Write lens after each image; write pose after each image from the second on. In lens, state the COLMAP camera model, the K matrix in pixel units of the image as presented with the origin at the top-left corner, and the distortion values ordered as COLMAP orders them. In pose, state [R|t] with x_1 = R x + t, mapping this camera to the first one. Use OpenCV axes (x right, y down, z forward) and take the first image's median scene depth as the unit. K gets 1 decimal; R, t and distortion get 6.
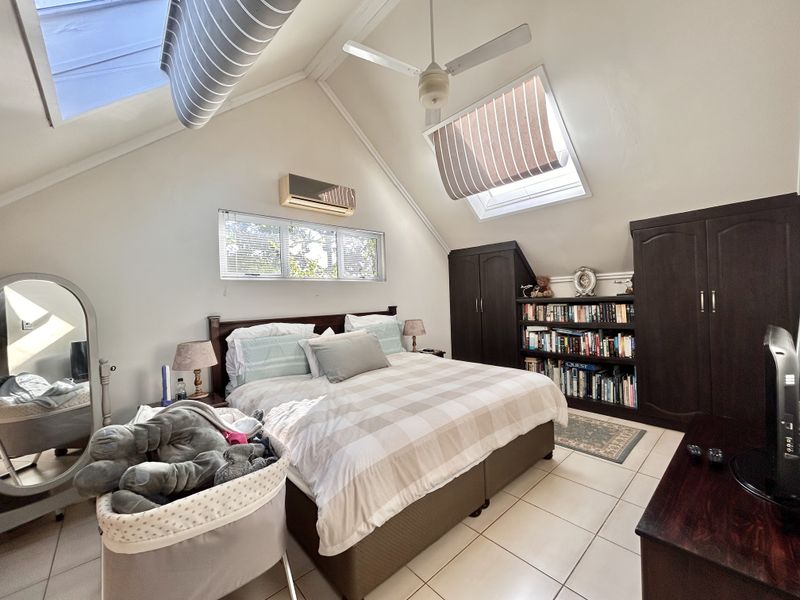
lens RADIAL K [[319.3, 0, 401.9], [0, 319.3, 305.3], [0, 0, 1]] dist [-0.000095, -0.000005]
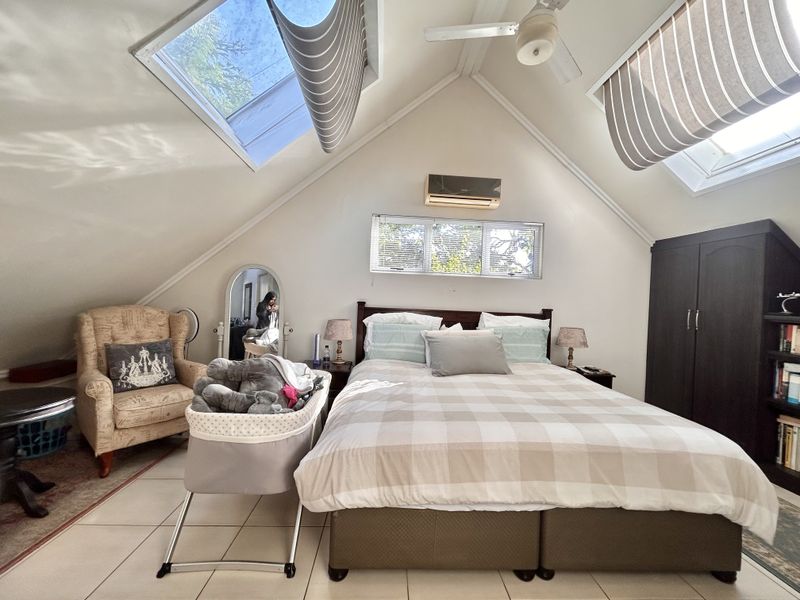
lens RADIAL K [[319.3, 0, 401.9], [0, 319.3, 305.3], [0, 0, 1]] dist [-0.000095, -0.000005]
pose [[0.774875, 0.080188, -0.627008, 0.290442], [-0.080995, 0.996340, 0.027327, 0.001862], [0.626904, 0.029610, 0.778534, 0.129561]]
